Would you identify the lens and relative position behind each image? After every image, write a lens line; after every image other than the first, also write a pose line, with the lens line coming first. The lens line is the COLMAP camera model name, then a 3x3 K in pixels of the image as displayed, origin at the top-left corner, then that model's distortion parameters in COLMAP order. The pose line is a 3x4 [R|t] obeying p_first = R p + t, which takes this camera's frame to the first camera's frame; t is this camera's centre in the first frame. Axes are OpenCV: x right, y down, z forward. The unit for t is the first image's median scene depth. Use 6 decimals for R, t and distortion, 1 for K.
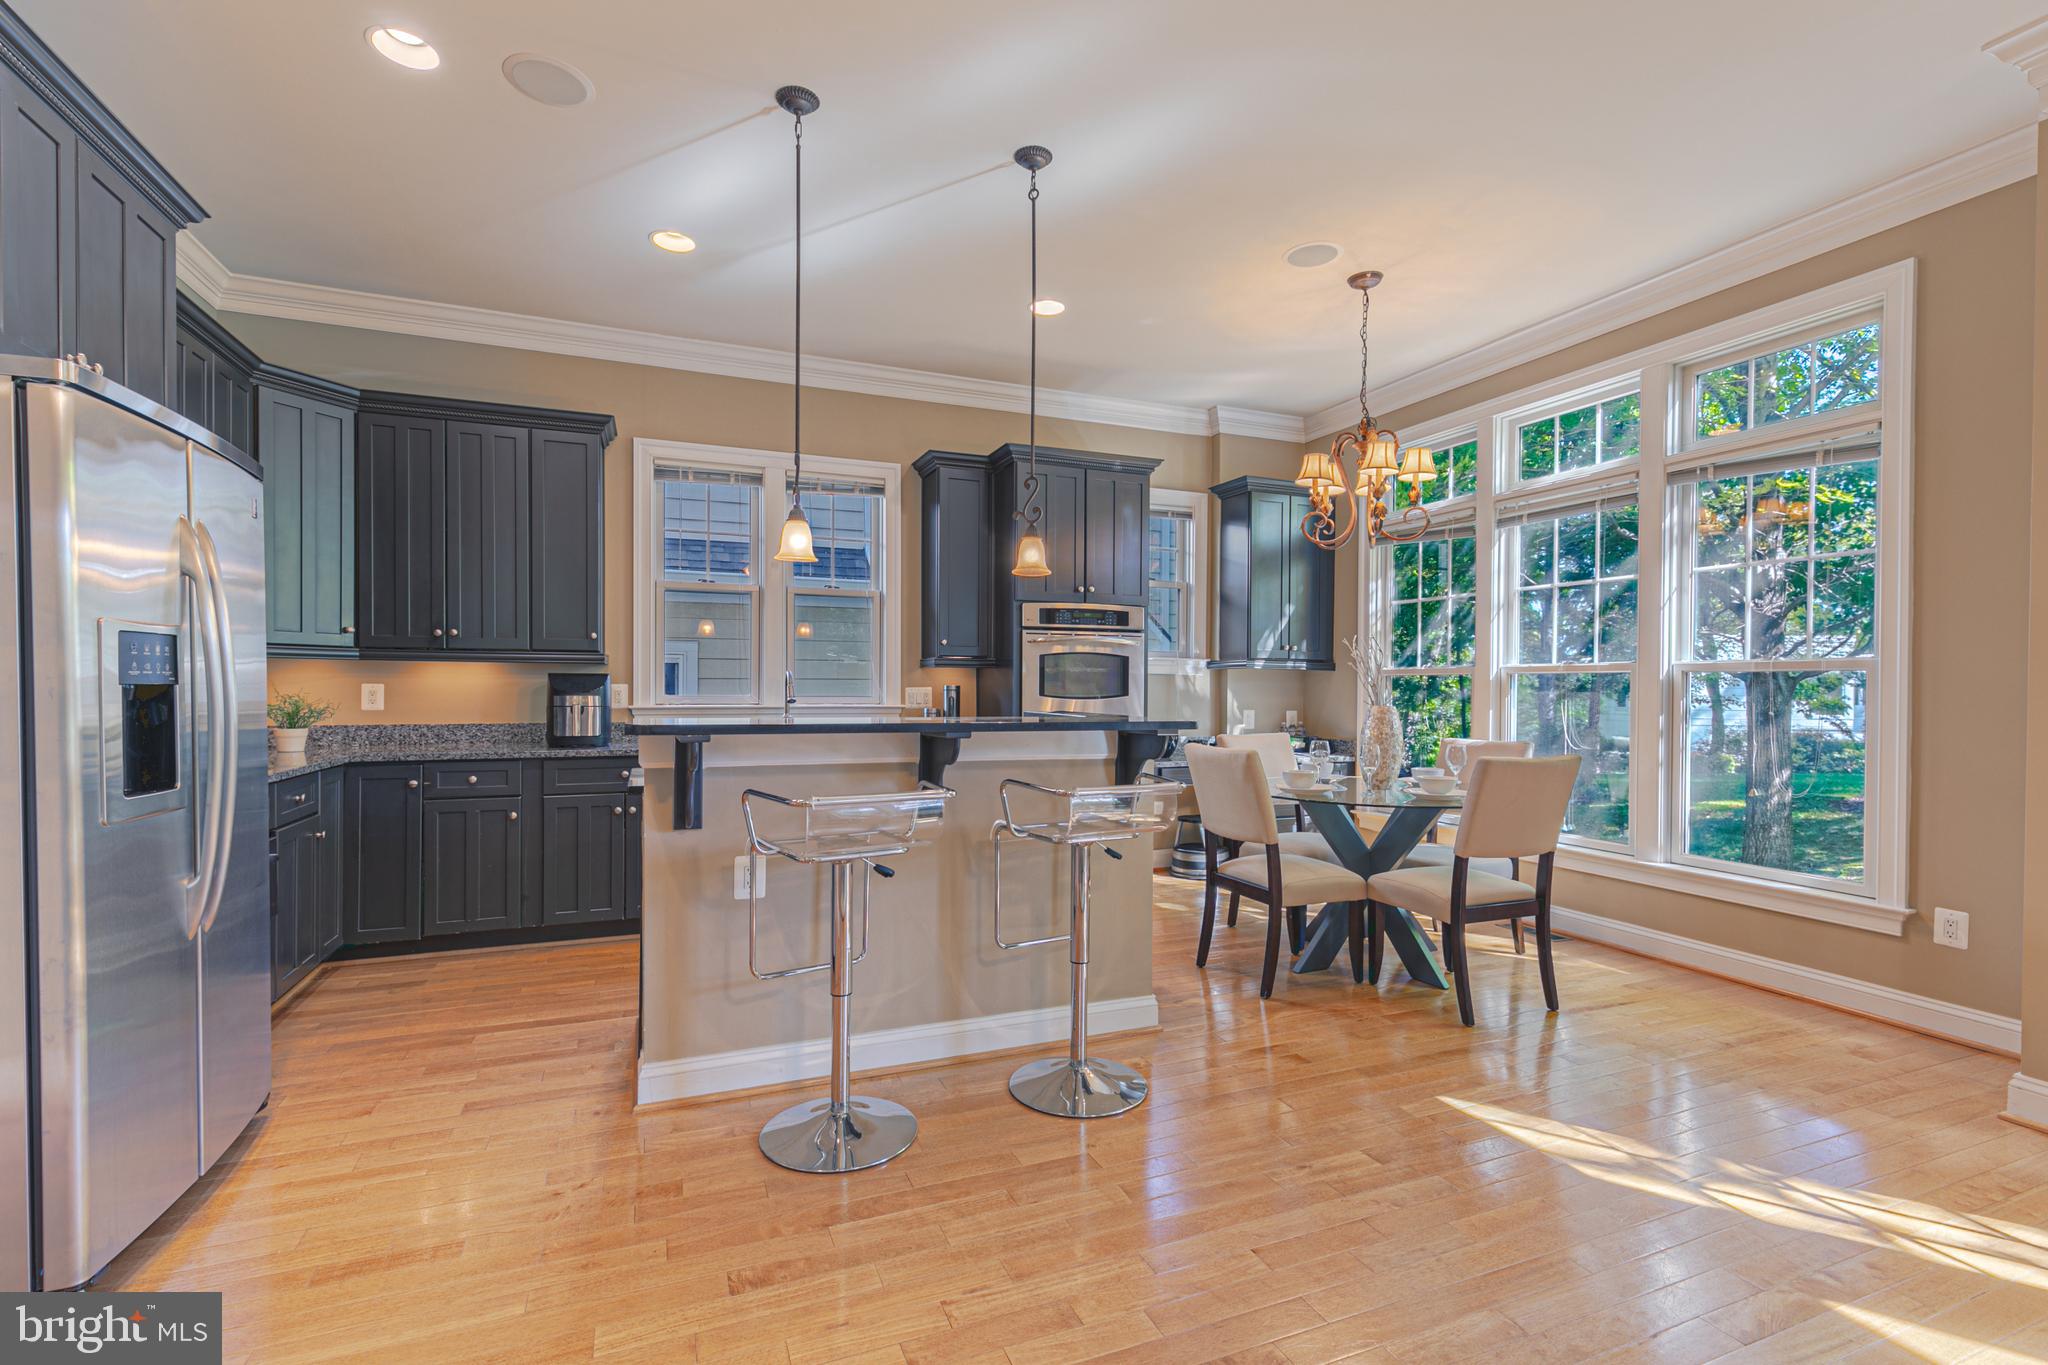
lens RADIAL K [[916.4, 0, 1020.9], [0, 916.4, 692.2], [0, 0, 1]] dist [0.008491, -0.002766]
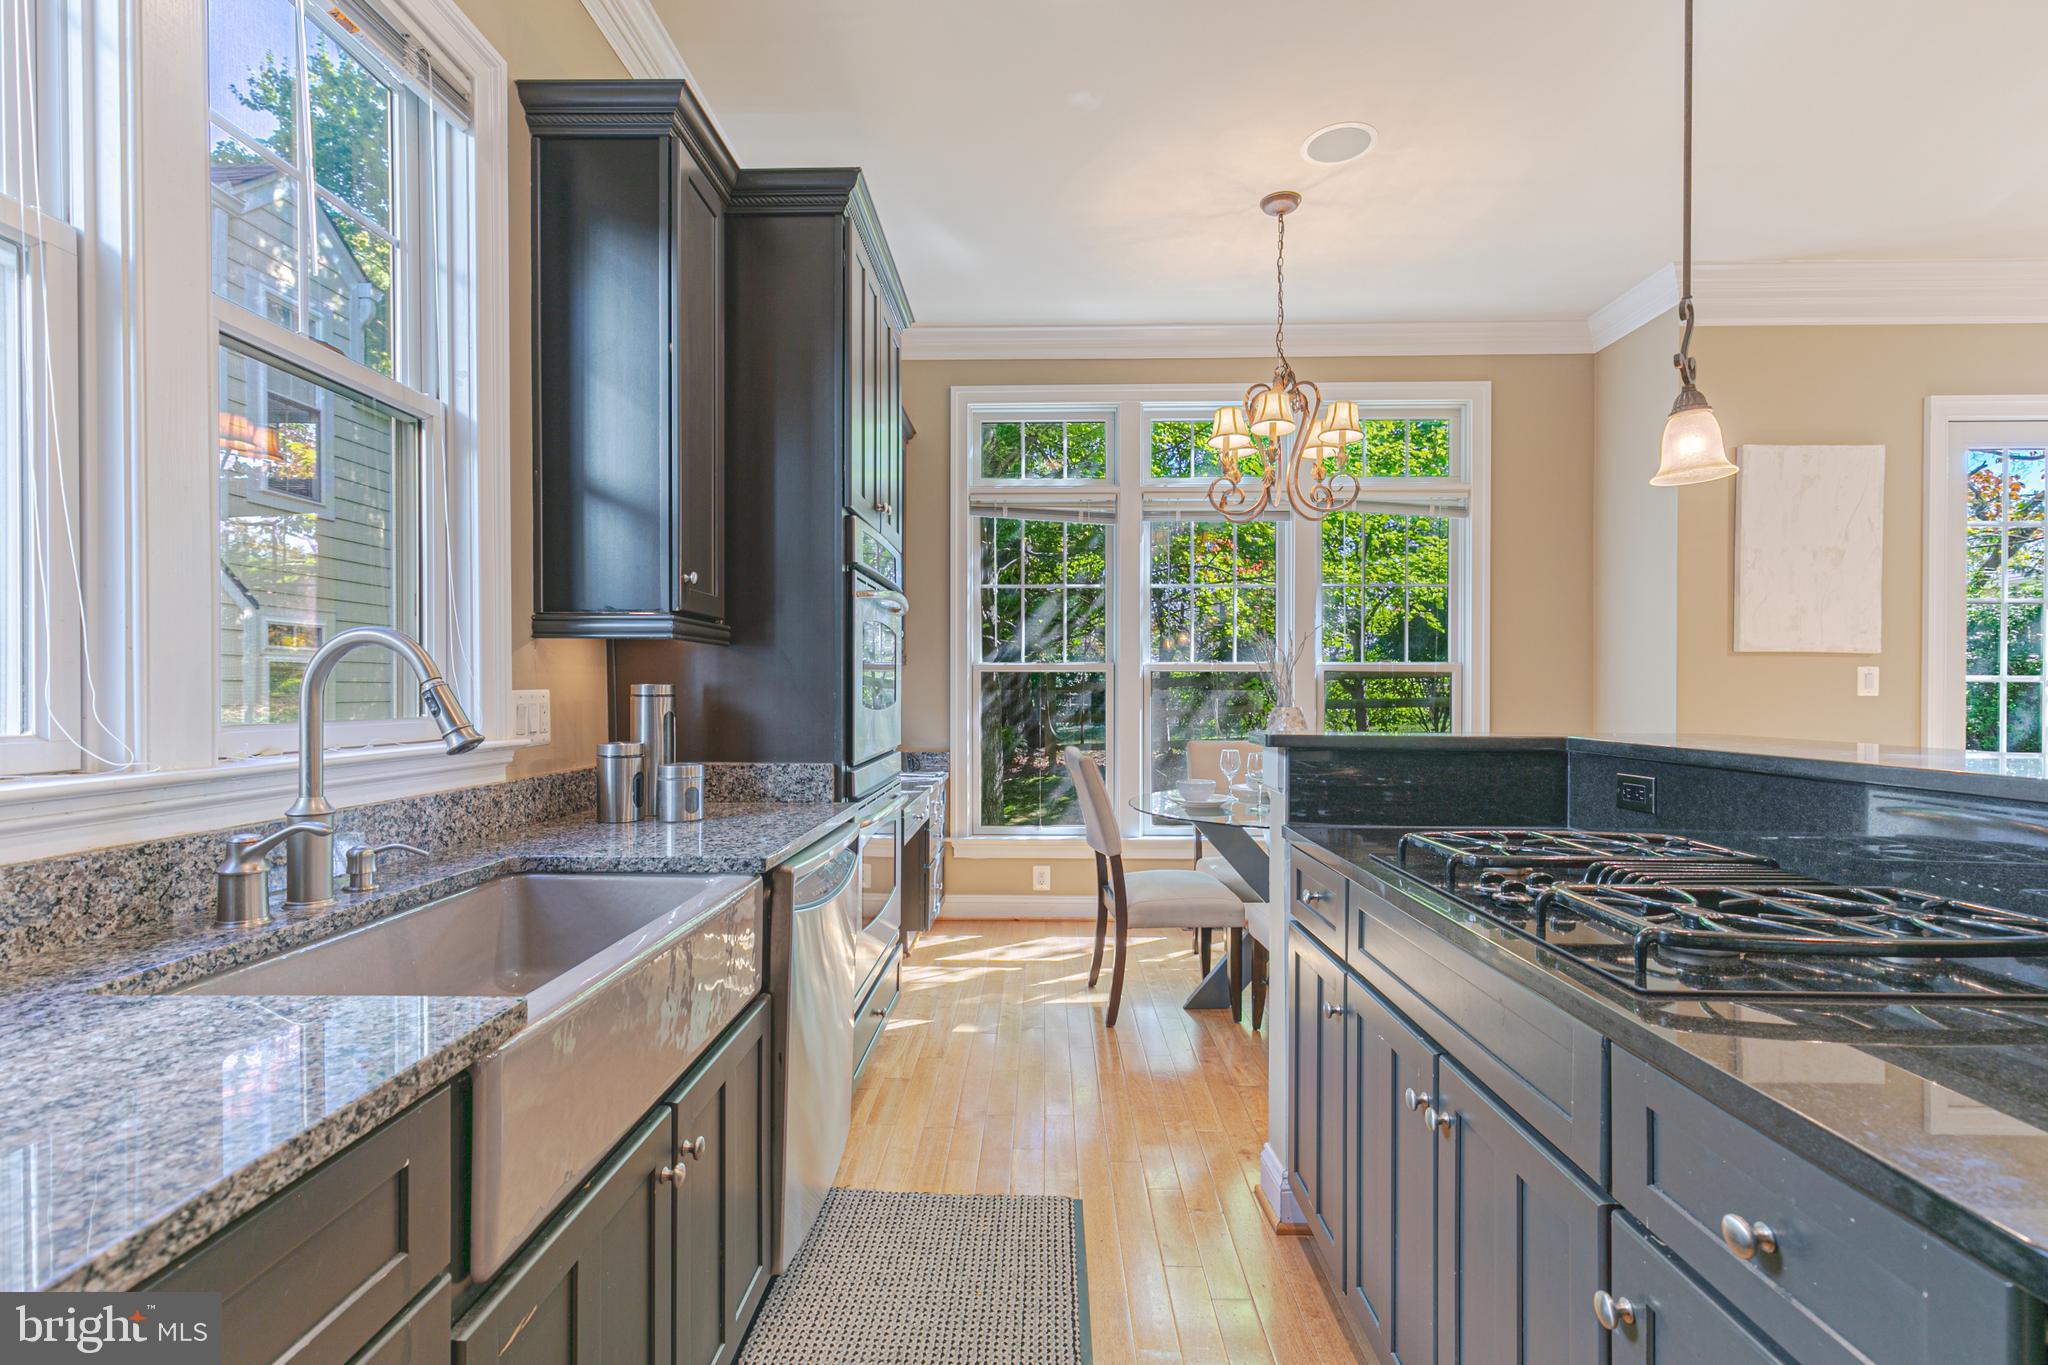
lens RADIAL K [[946.7, 0, 987.4], [0, 946.7, 692.1], [0, 0, 1]] dist [0.001934, -0.000036]
pose [[0.396496, -0.005095, 0.918022, -0.537297], [0.007691, 0.999968, 0.002228, -0.004782], [-0.918004, 0.006177, 0.396523, 0.915386]]
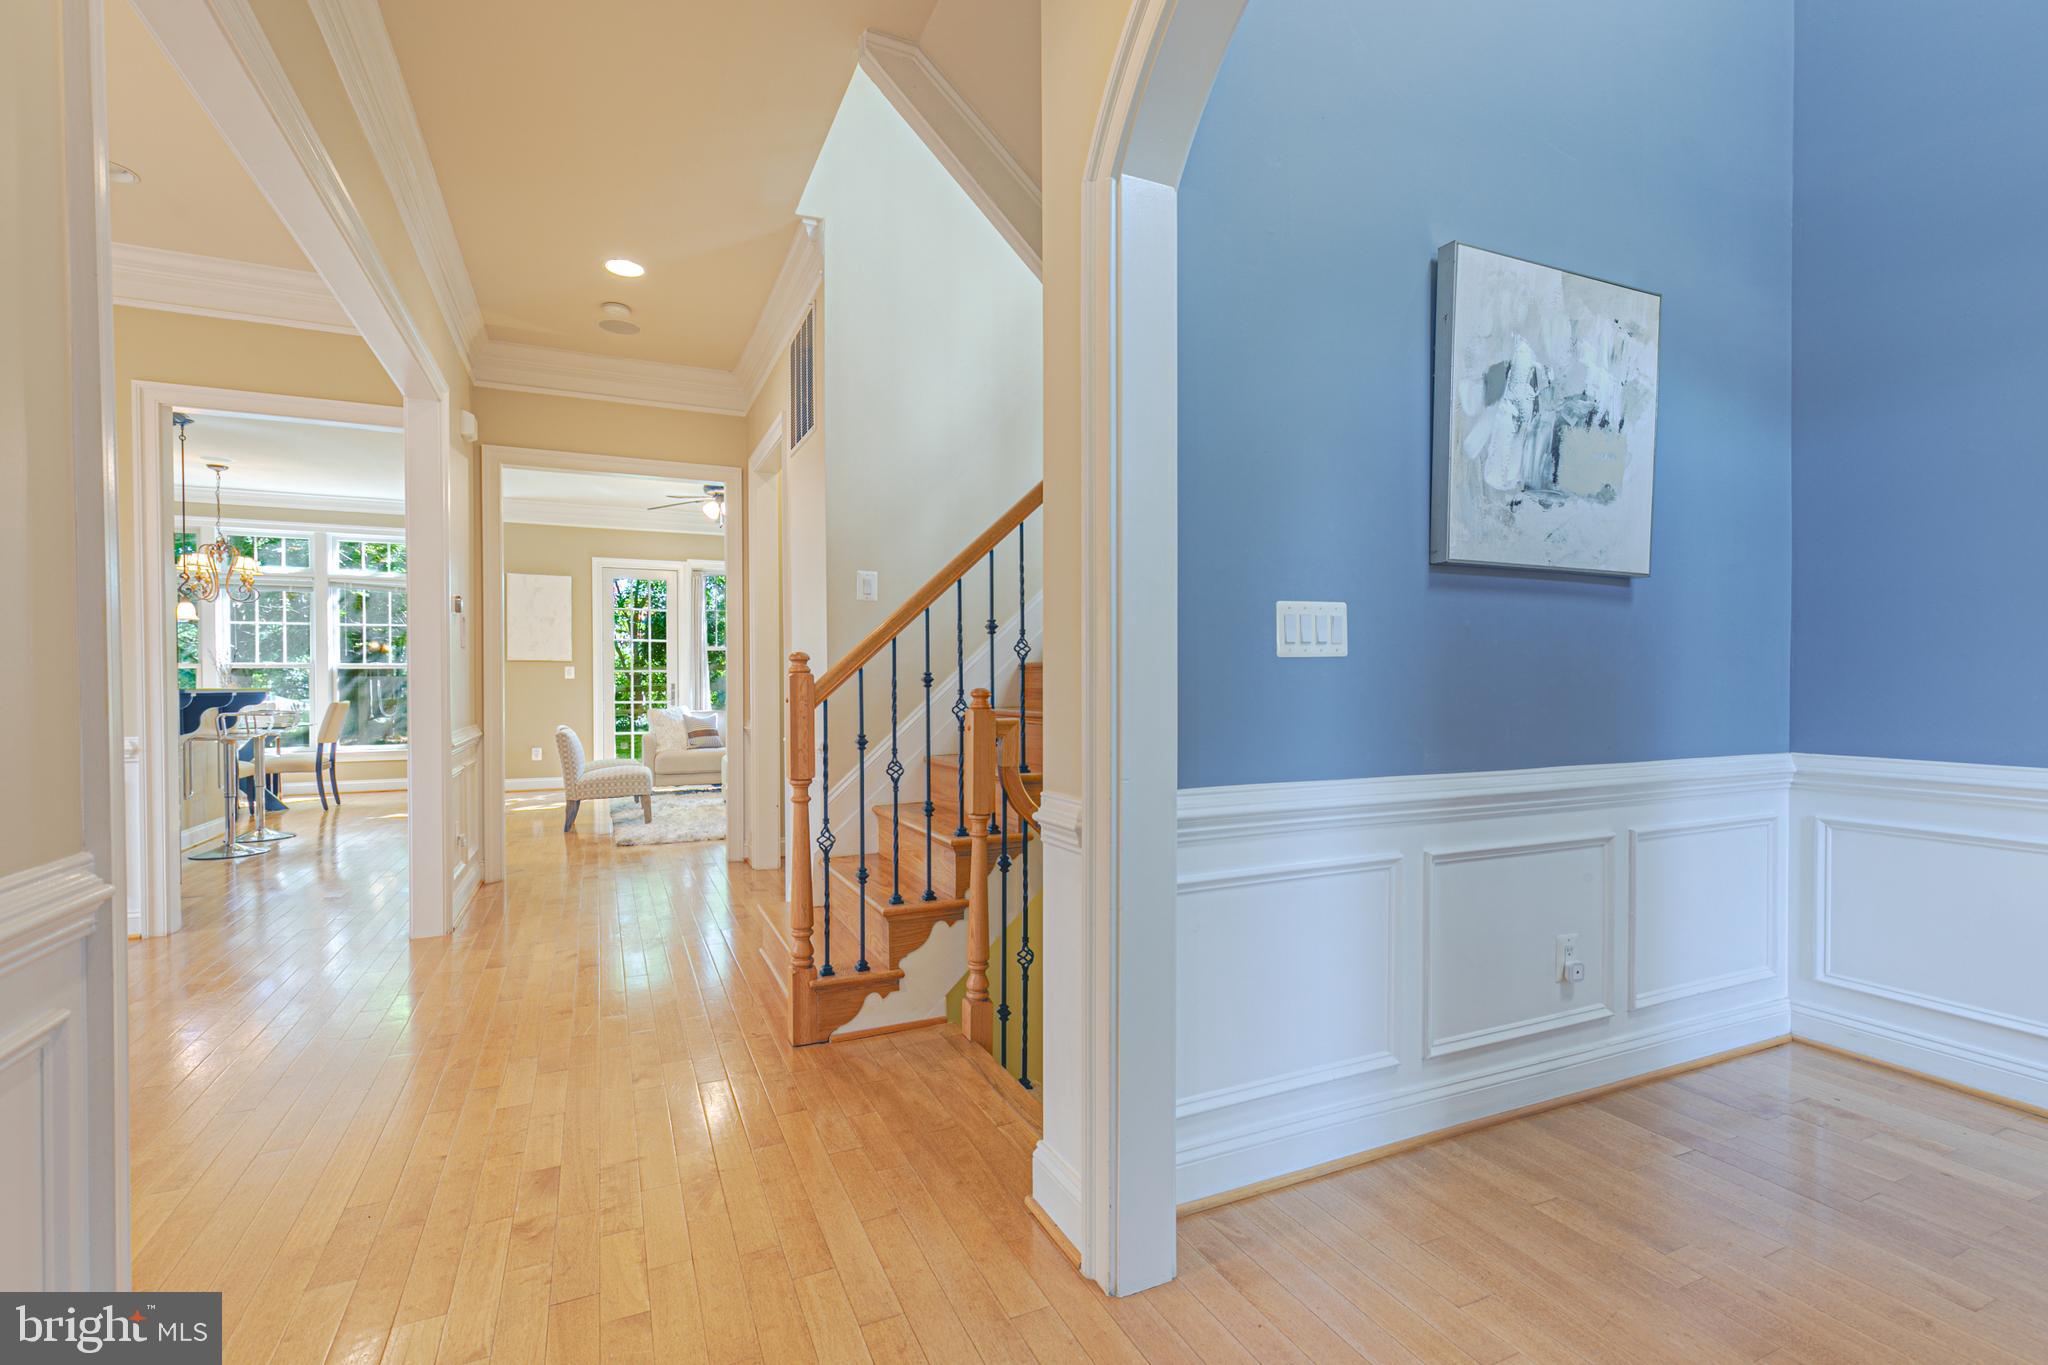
lens RADIAL K [[916.4, 0, 1020.9], [0, 916.4, 692.2], [0, 0, 1]] dist [0.008491, -0.002766]
pose [[-0.043013, -0.016401, 0.998940, -1.694254], [0.010272, 0.999805, 0.016857, 0.016714], [-0.999022, 0.010986, -0.042836, -0.631841]]
